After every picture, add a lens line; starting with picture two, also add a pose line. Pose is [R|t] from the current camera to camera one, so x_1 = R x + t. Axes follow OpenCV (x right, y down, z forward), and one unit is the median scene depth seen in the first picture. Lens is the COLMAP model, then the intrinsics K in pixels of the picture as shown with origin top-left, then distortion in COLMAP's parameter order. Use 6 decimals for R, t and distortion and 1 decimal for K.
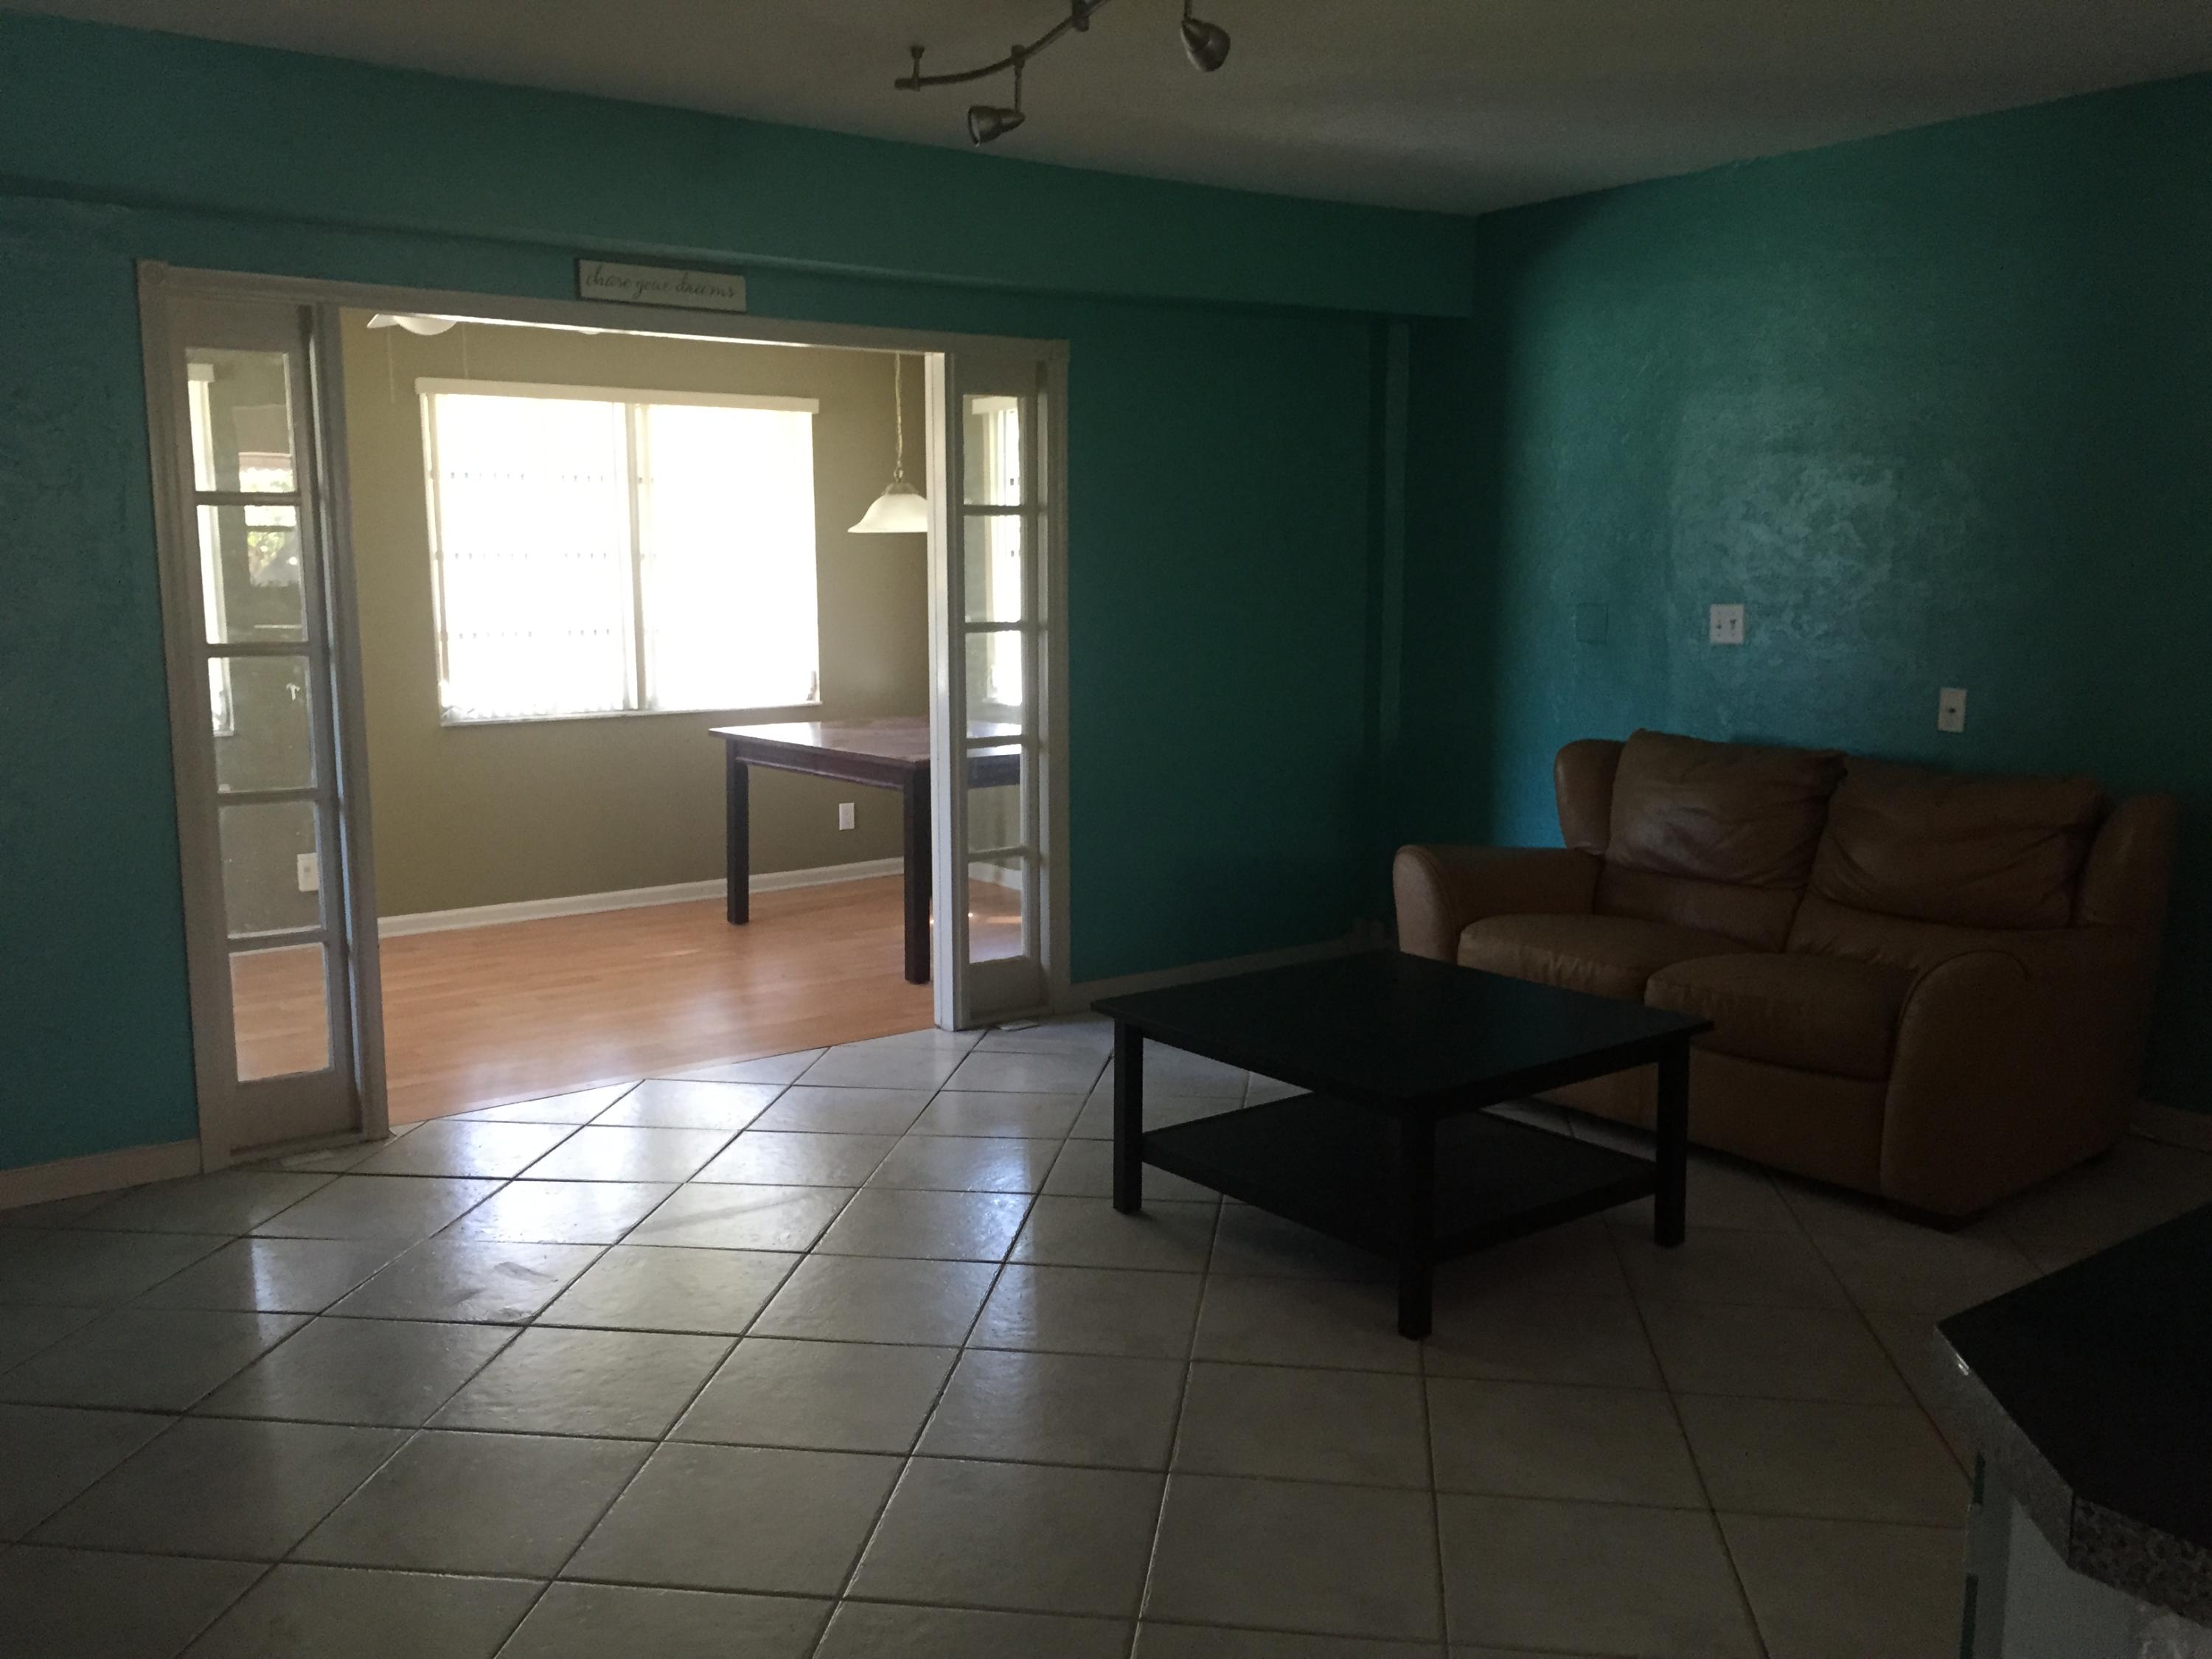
lens RADIAL K [[1884.4, 0, 1112.2], [0, 1884.4, 840.1], [0, 0, 1]] dist [0.009058, -0.008976]
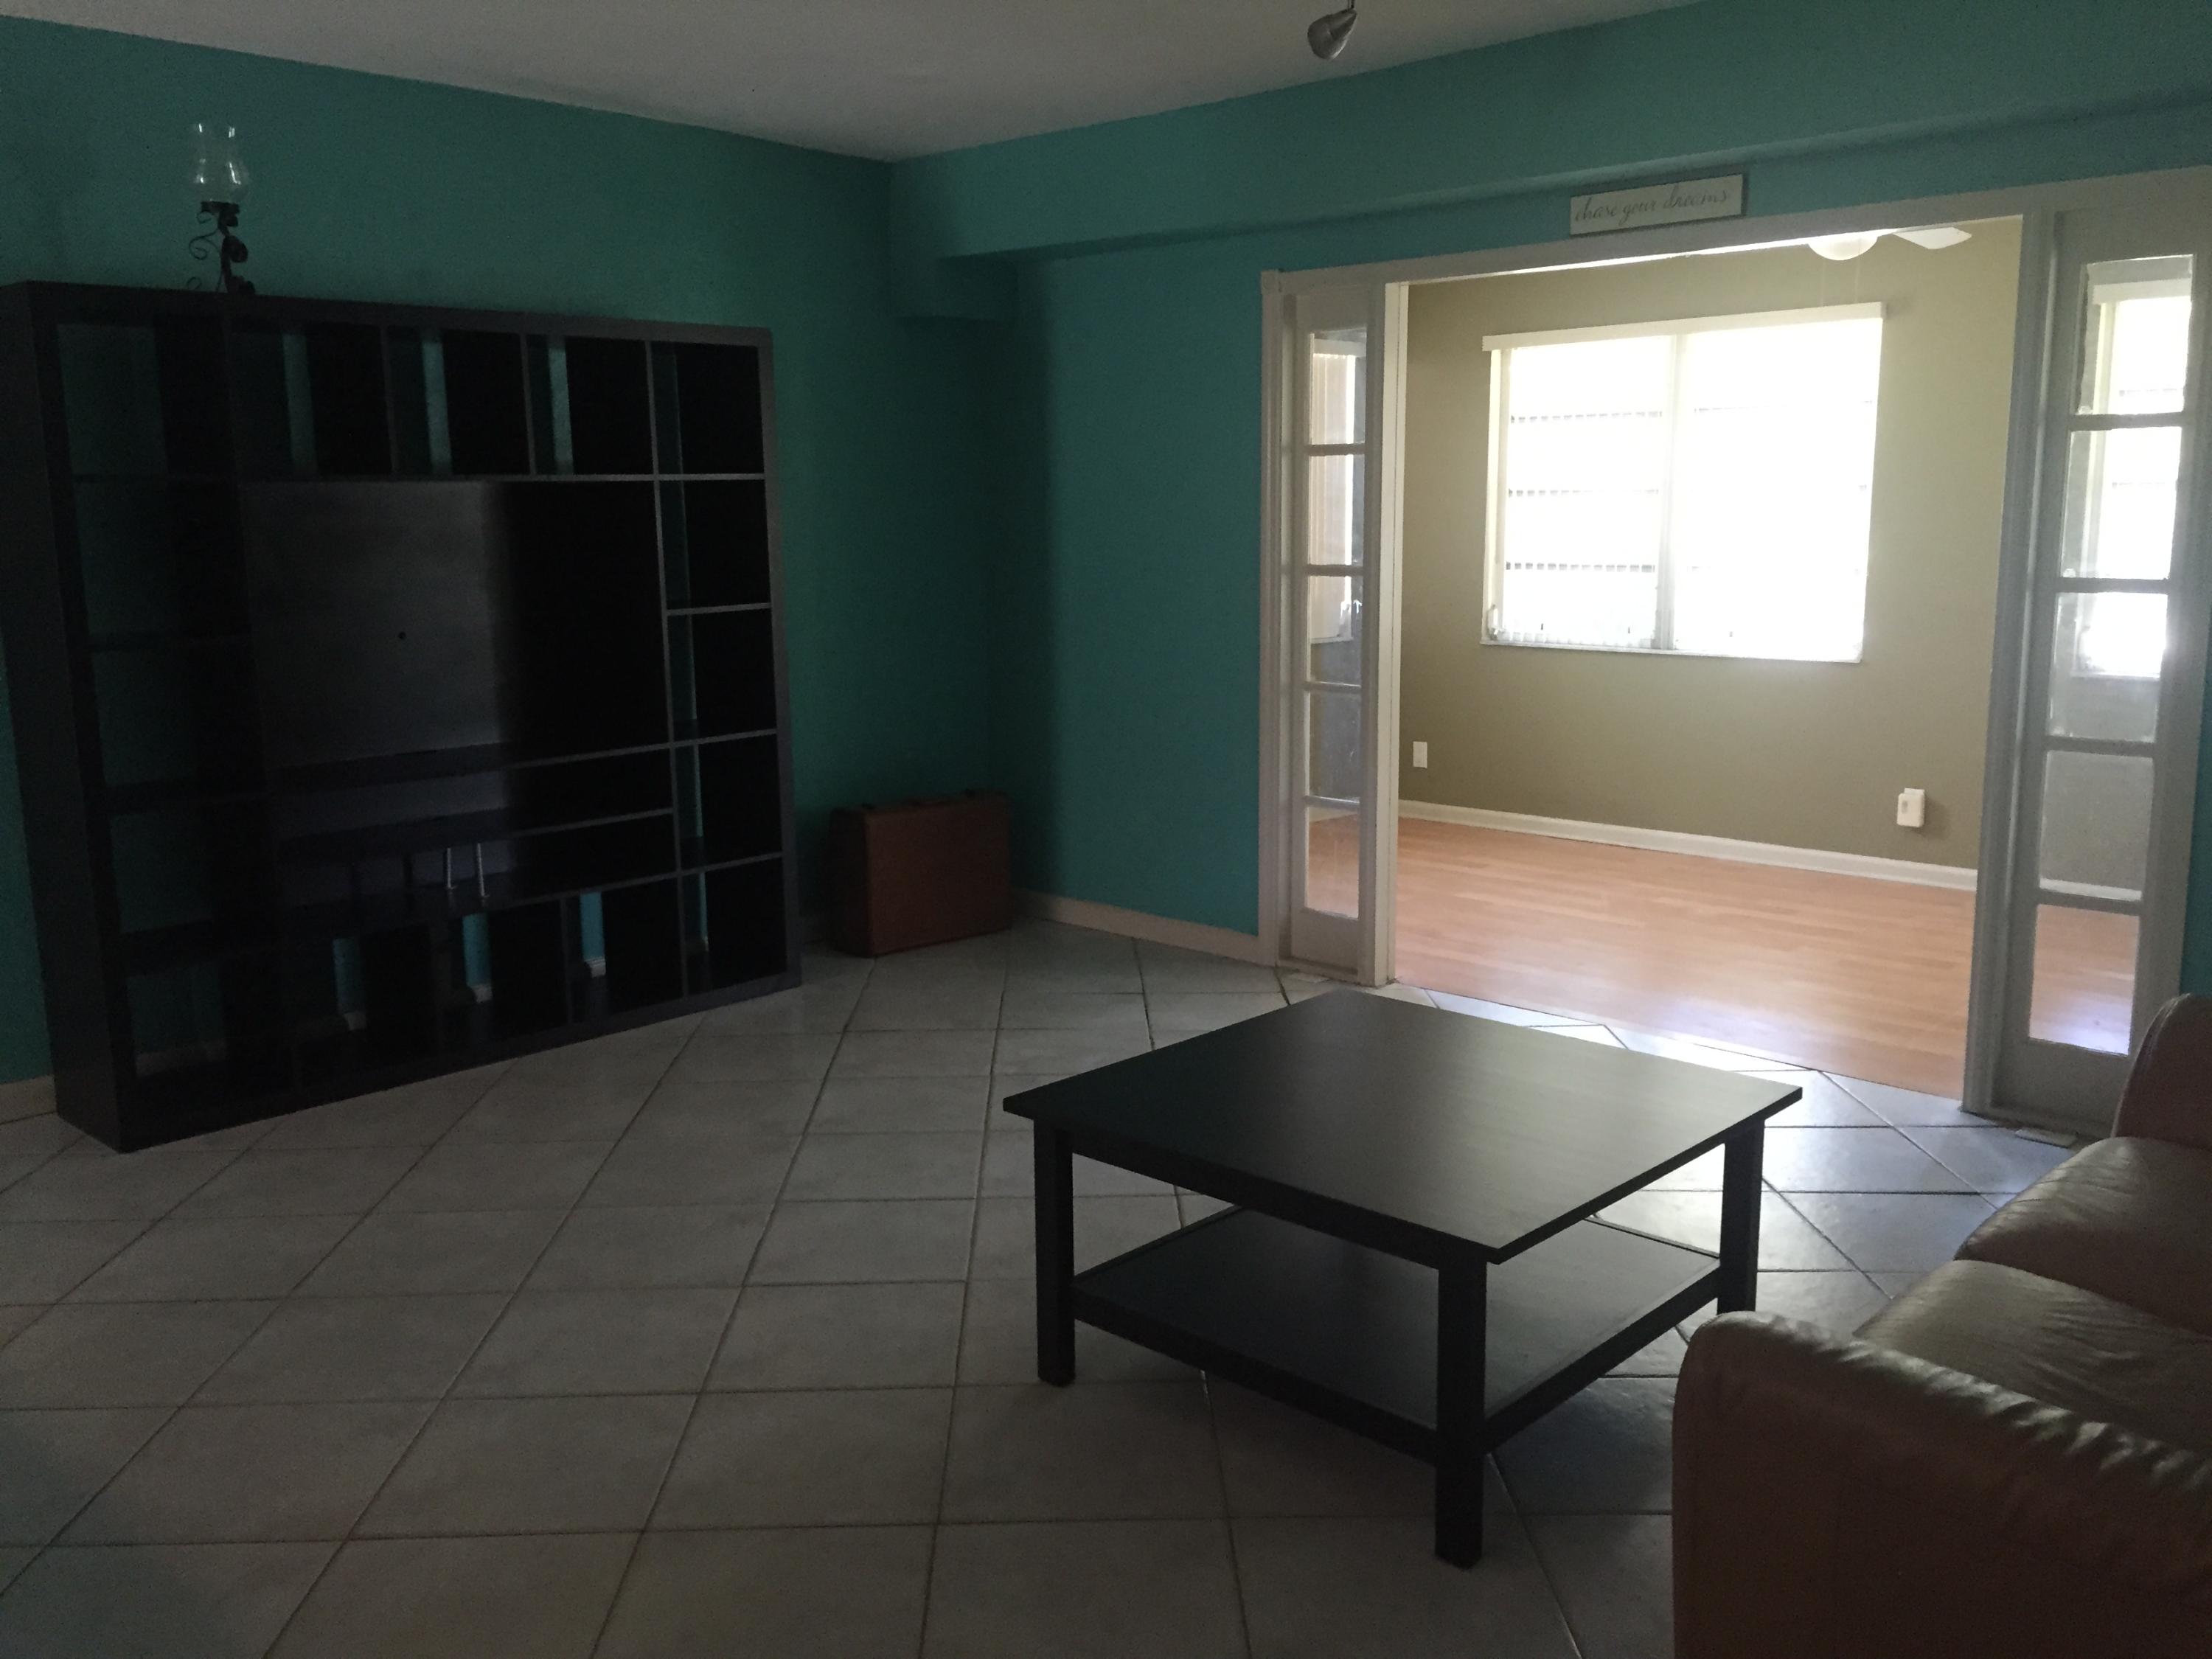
lens RADIAL K [[1884.4, 0, 1112.2], [0, 1884.4, 840.1], [0, 0, 1]] dist [0.009058, -0.008976]
pose [[0.145333, 0.172985, -0.974143, 0.703458], [-0.134616, 0.978898, 0.153746, -0.088922], [0.980182, 0.108791, 0.165553, 0.605516]]
